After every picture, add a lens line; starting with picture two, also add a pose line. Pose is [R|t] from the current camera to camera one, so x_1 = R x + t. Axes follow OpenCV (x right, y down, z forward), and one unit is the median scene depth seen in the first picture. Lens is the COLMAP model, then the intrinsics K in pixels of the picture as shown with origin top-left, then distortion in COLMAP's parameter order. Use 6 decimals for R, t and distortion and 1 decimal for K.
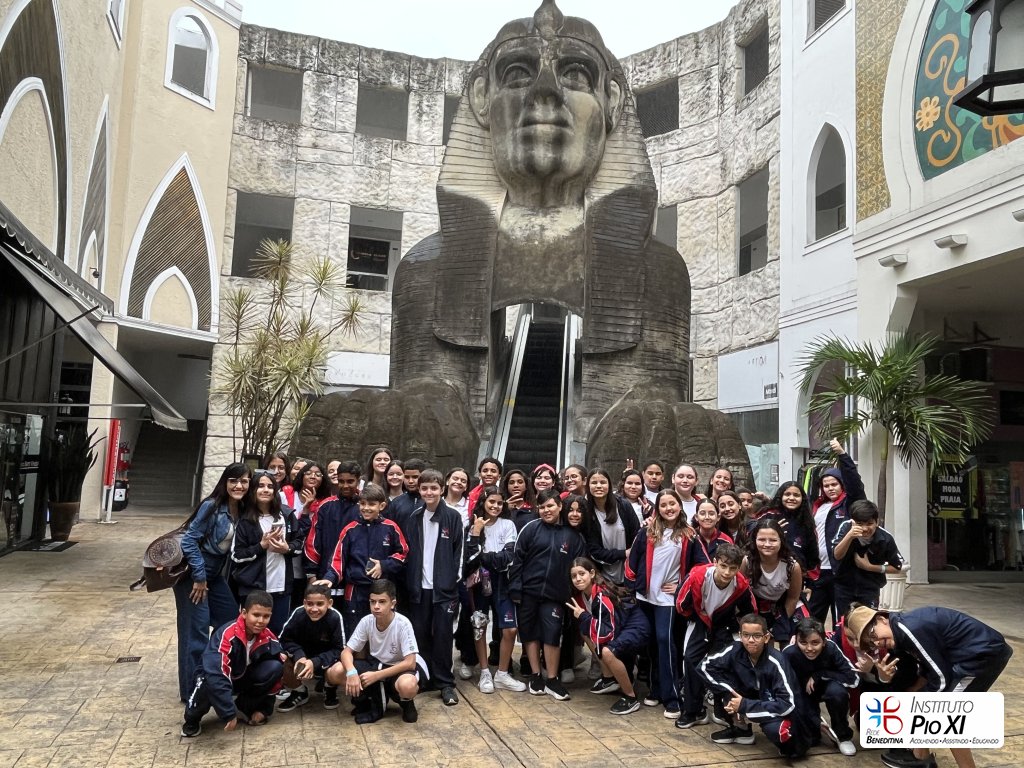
lens RADIAL K [[761.7, 0, 517.2], [0, 761.7, 389.1], [0, 0, 1]] dist [-0.005074, 0.000938]
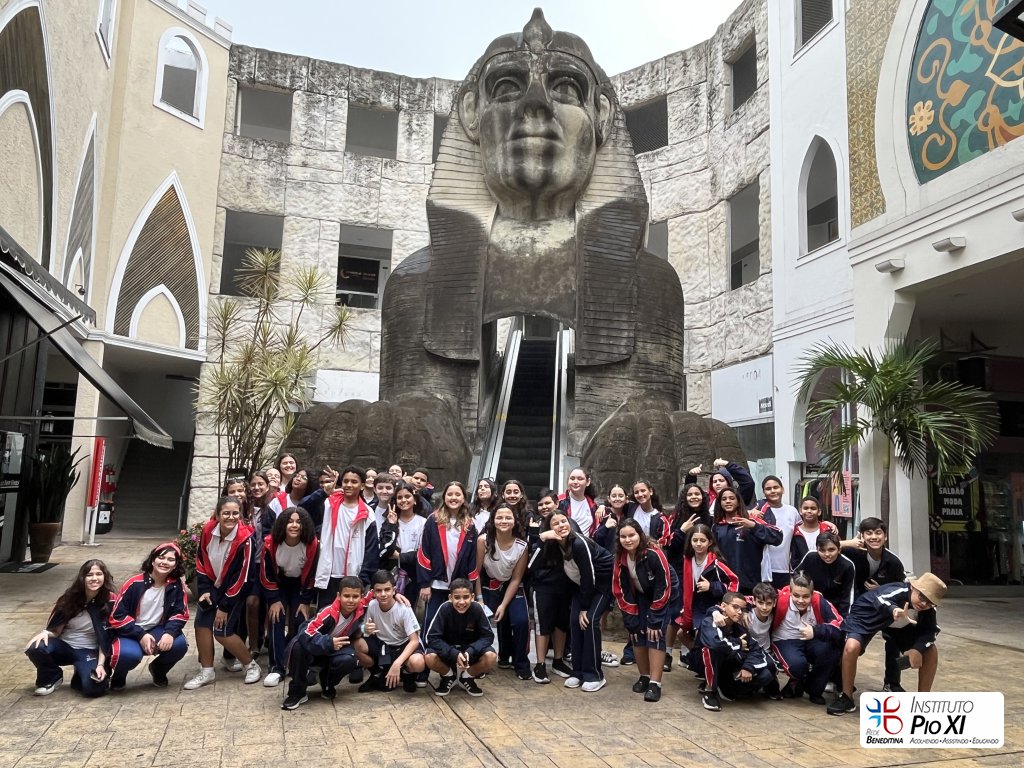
lens RADIAL K [[762.0, 0, 512.0], [0, 762.0, 384.0], [0, 0, 1]] dist [-0.002561, -0.002715]
pose [[0.999957, -0.007631, 0.005209, -0.001255], [0.007821, 0.999267, -0.037464, 0.011505], [-0.004919, 0.037503, 0.999284, 0.015361]]
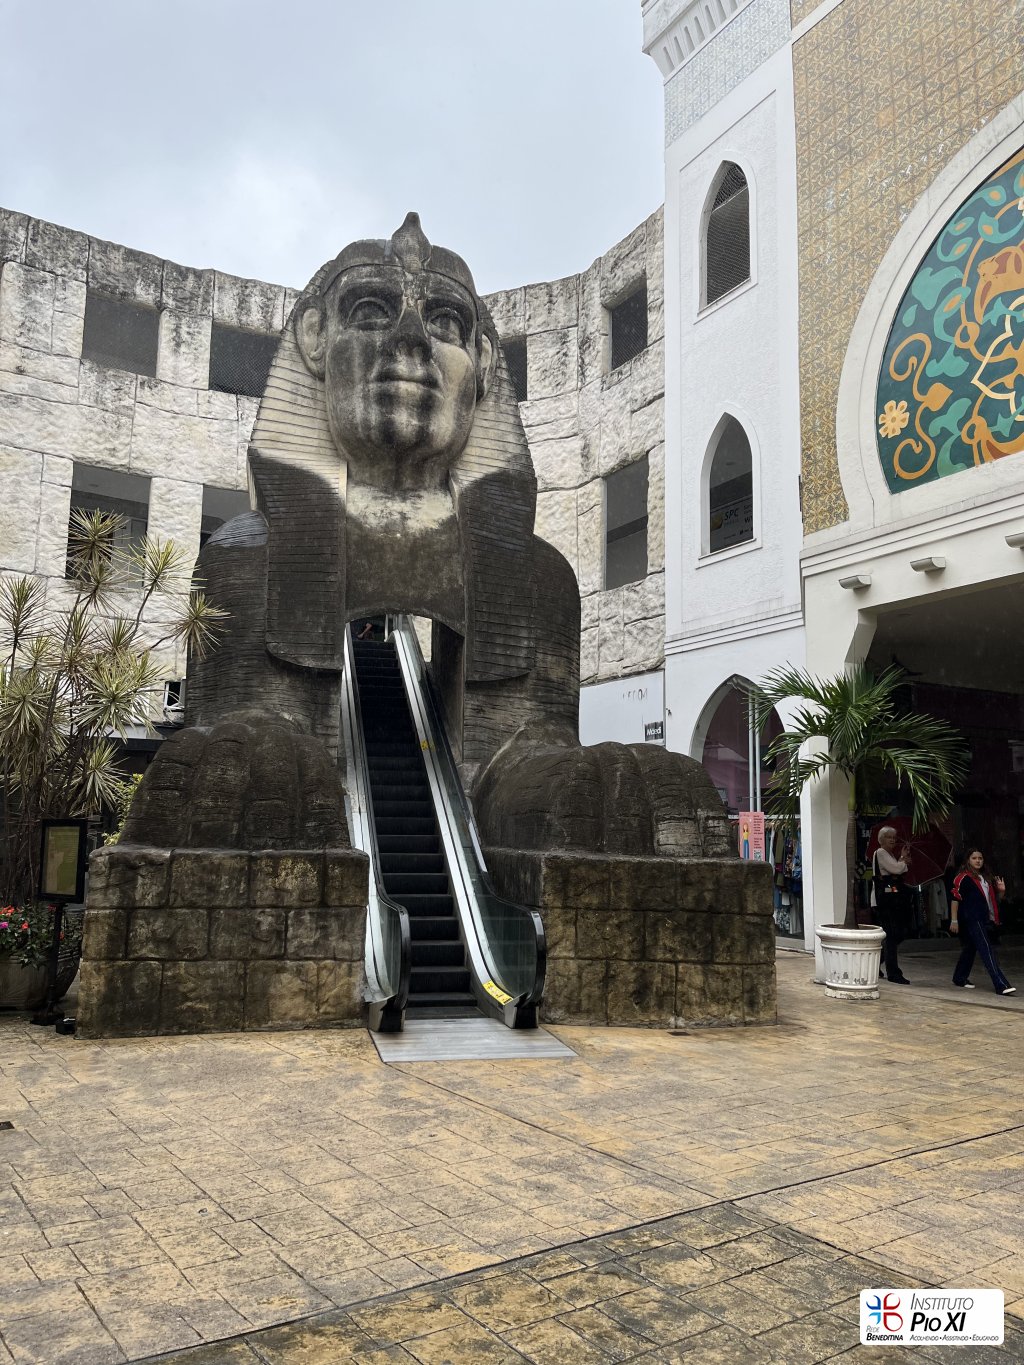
lens RADIAL K [[1013.0, 0, 511.3], [0, 1013.0, 690.1], [0, 0, 1]] dist [0.054821, -0.064501]
pose [[0.958028, 0.017323, 0.286150, -0.146402], [-0.006382, 0.999214, -0.039122, 0.002289], [-0.286603, 0.035654, 0.957386, -0.001845]]
